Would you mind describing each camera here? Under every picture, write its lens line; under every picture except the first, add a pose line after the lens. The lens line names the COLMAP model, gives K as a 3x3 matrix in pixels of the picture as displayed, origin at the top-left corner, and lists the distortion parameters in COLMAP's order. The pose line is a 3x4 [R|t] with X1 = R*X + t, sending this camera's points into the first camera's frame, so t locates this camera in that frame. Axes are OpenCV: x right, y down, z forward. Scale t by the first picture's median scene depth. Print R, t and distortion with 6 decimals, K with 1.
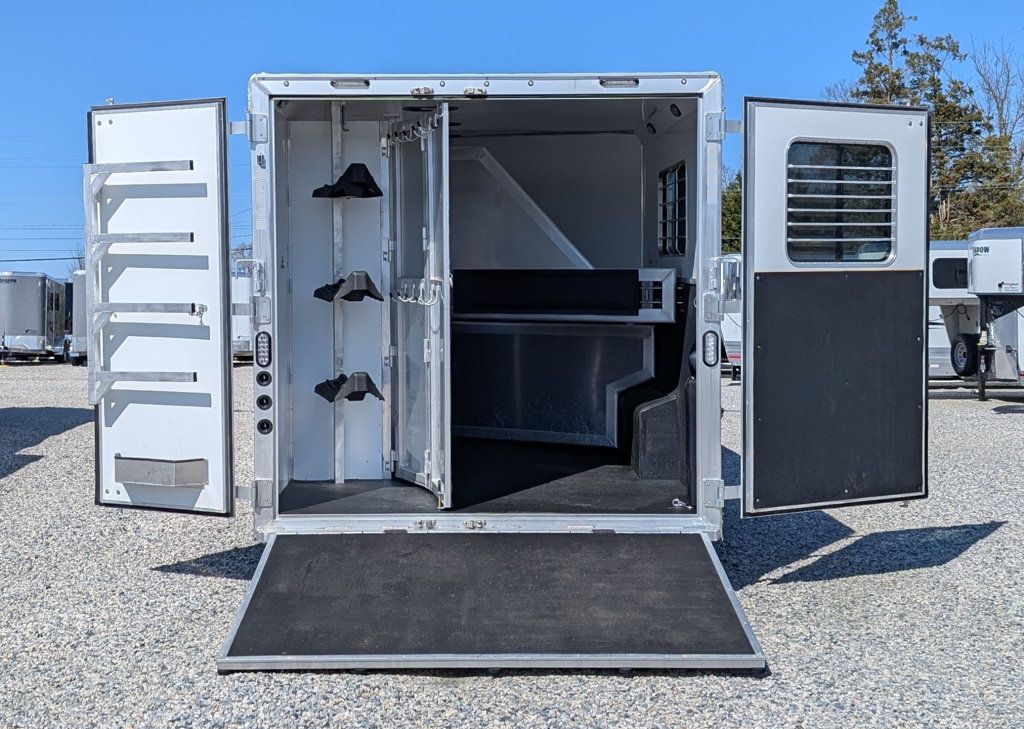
lens RADIAL K [[1803.8, 0, 476.3], [0, 1803.8, 406.2], [0, 0, 1]] dist [0.269416, -1.302729]
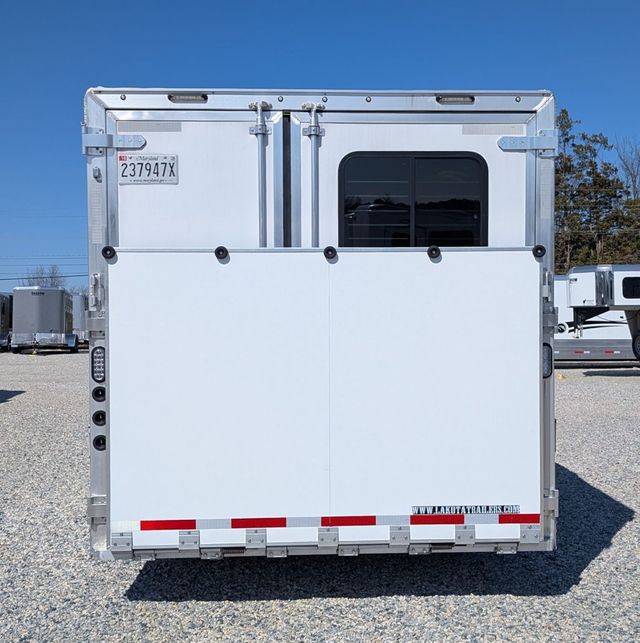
lens RADIAL K [[1201.8, 0, 320.0], [0, 1201.8, 321.5], [0, 0, 1]] dist [0.058299, -0.082300]
pose [[0.999779, -0.002522, 0.020869, -0.012743], [0.003461, 0.998977, -0.045097, -0.028681], [-0.020734, 0.045160, 0.998765, 0.393734]]
